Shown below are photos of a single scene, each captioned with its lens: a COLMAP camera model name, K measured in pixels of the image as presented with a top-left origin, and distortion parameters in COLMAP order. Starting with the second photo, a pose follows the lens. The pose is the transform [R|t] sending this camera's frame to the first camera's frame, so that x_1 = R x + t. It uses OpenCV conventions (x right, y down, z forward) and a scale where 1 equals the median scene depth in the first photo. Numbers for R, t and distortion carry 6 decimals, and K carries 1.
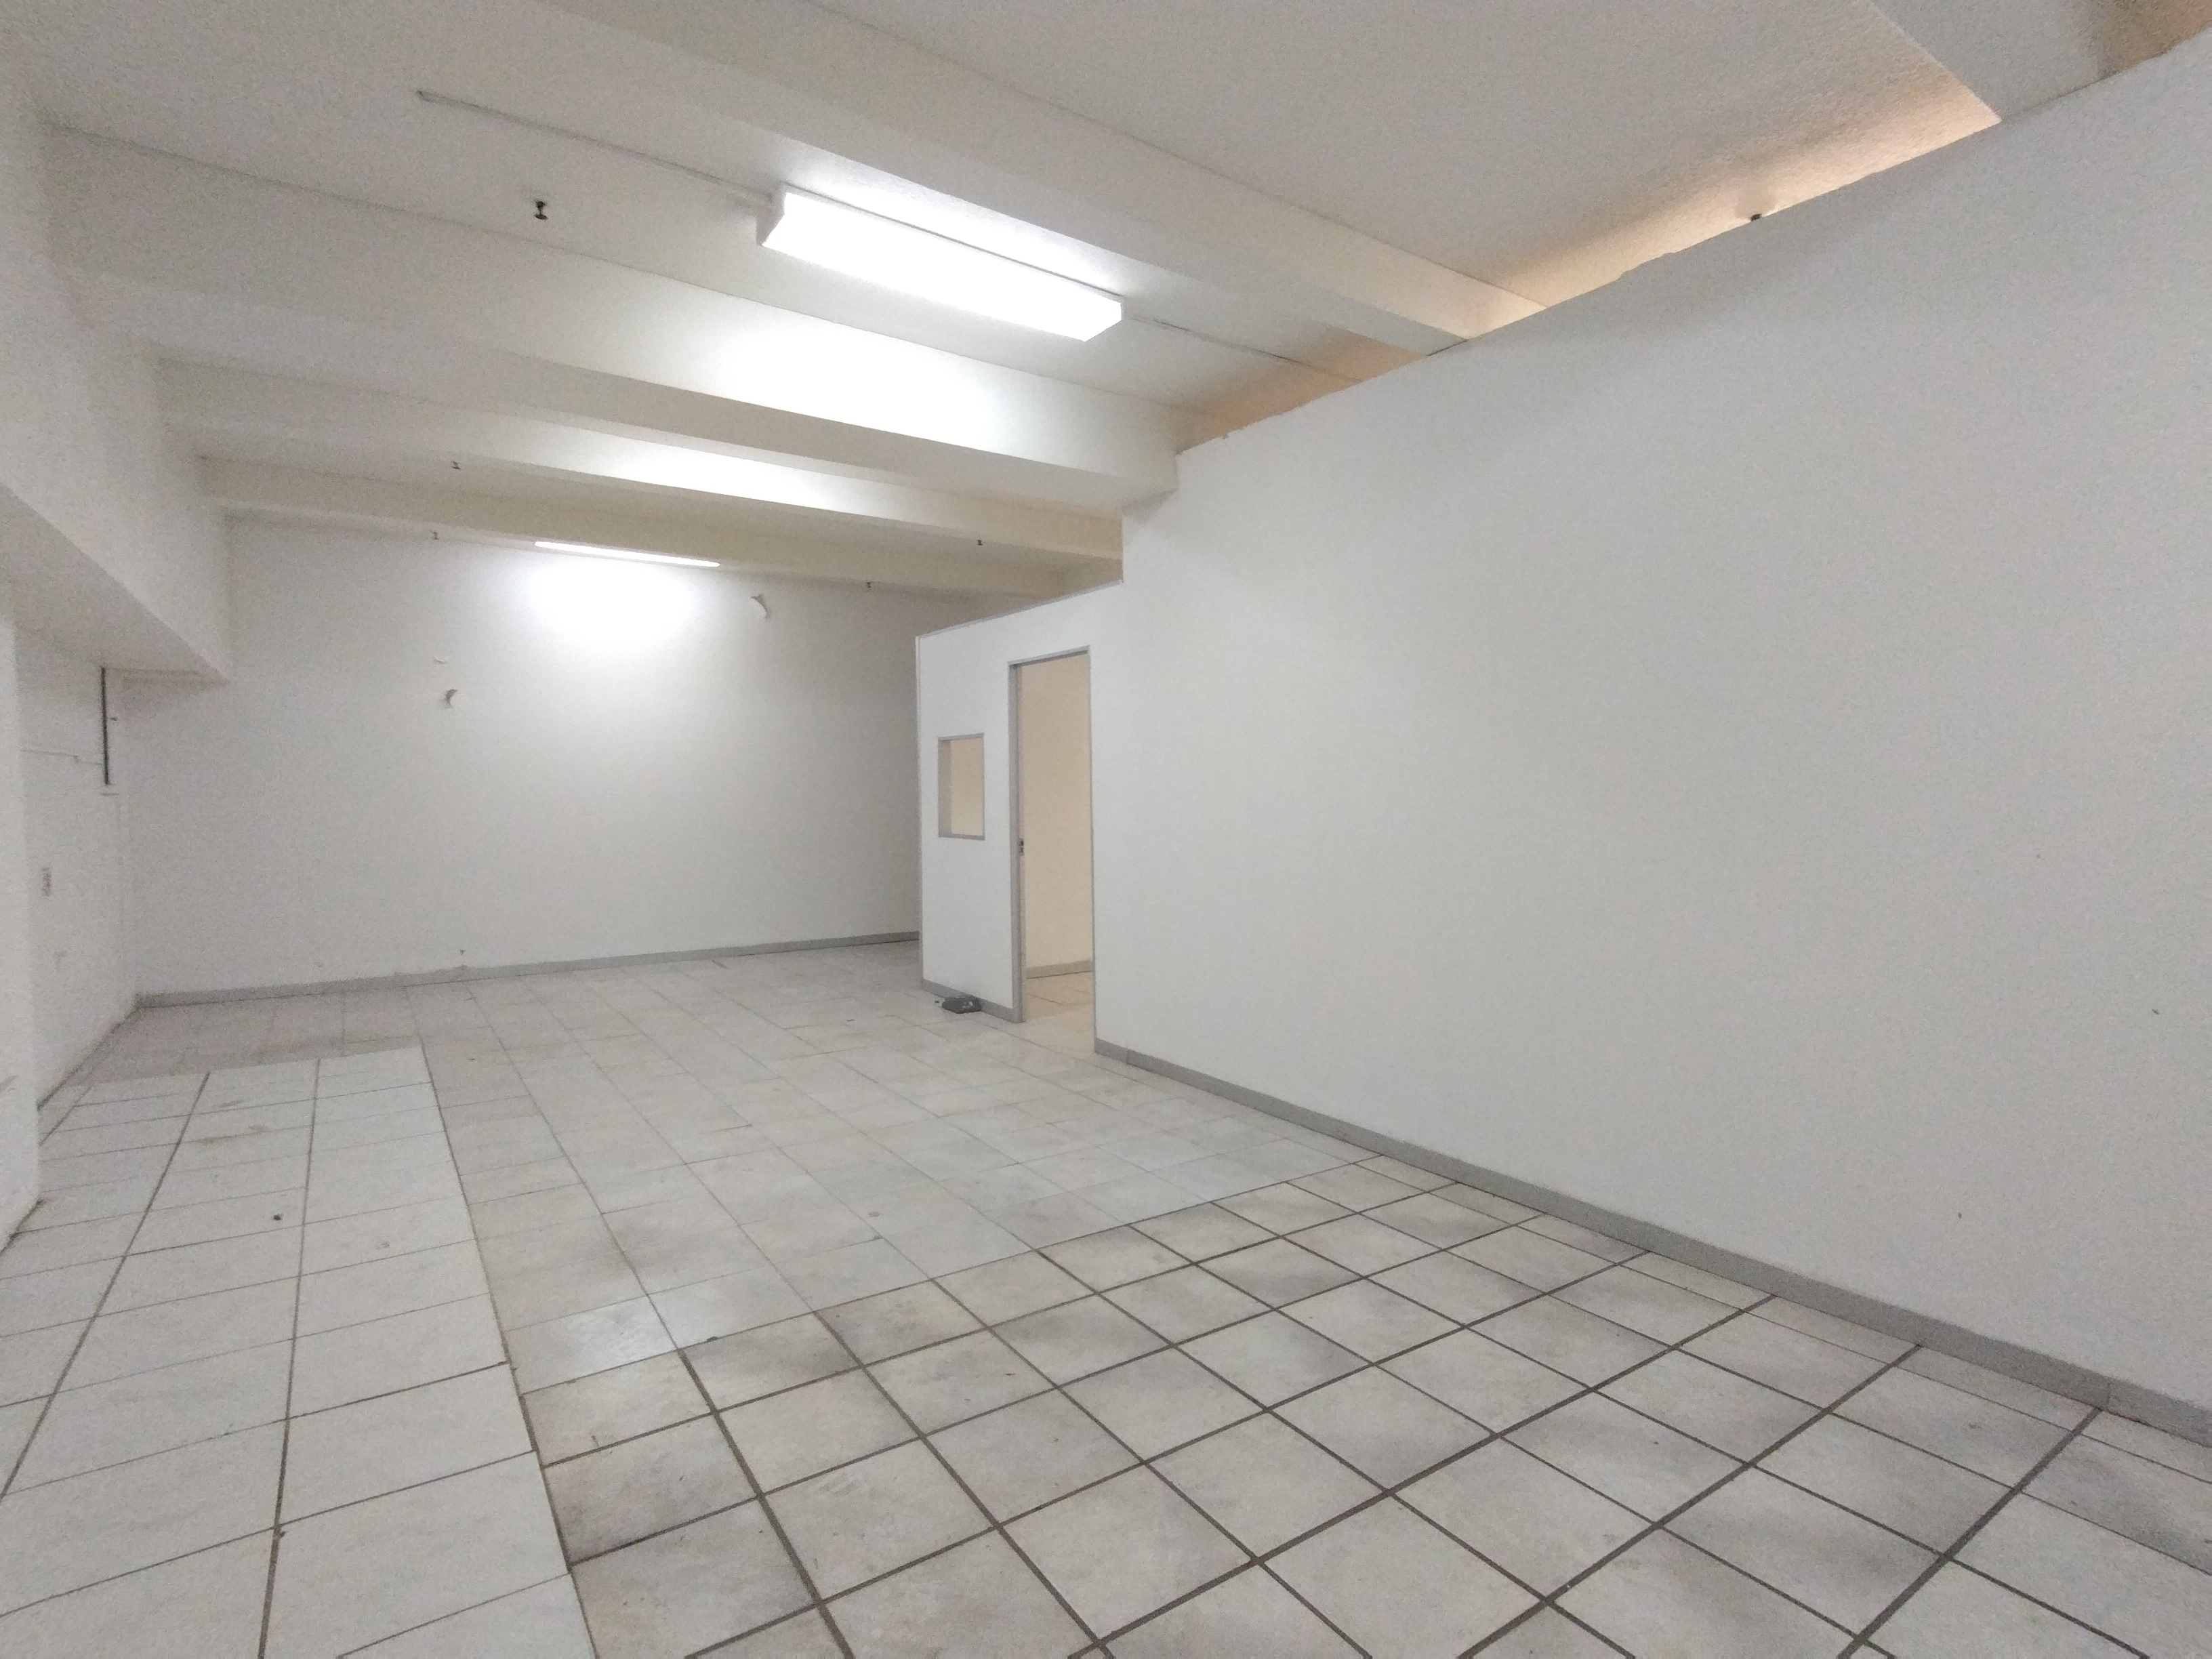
lens RADIAL K [[1096.2, 0, 1107.2], [0, 1096.2, 836.0], [0, 0, 1]] dist [0.019013, -0.000843]
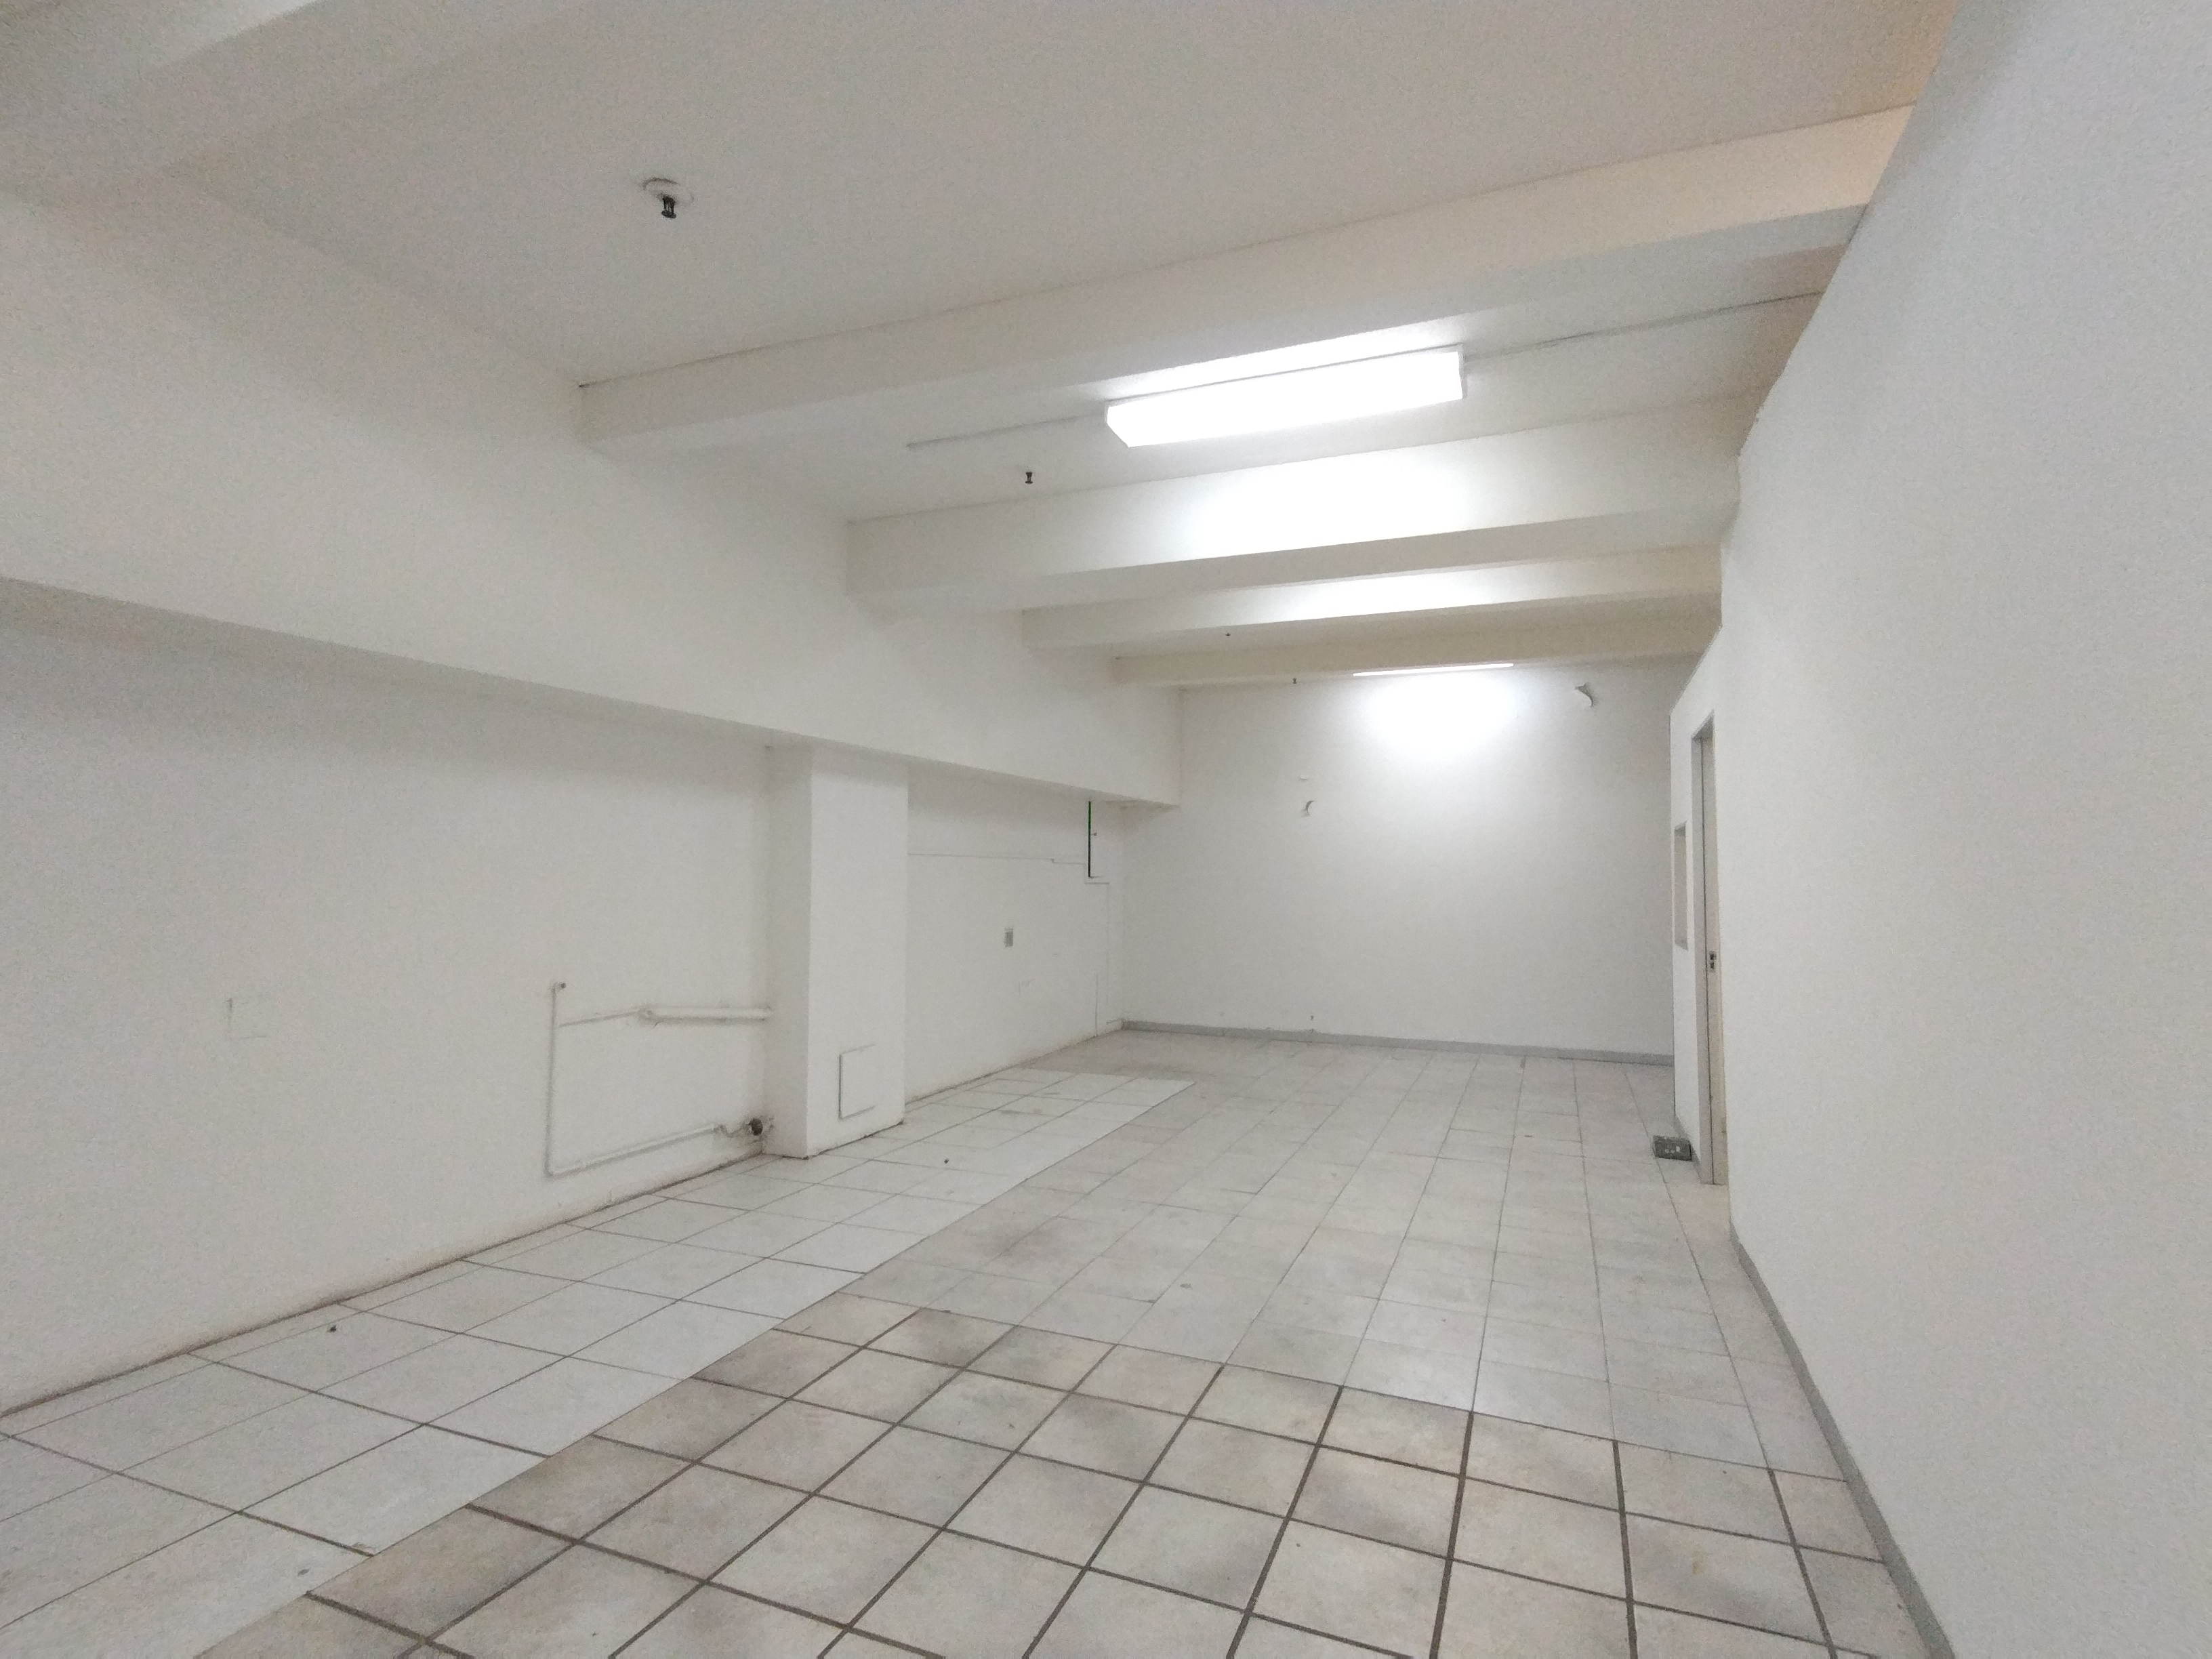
lens RADIAL K [[1096.2, 0, 1107.2], [0, 1096.2, 836.0], [0, 0, 1]] dist [0.019013, -0.000843]
pose [[0.549390, -0.023988, -0.835221, 0.600501], [-0.047149, 0.997105, -0.059651, -0.022018], [0.834234, 0.072151, 0.546669, 0.298003]]
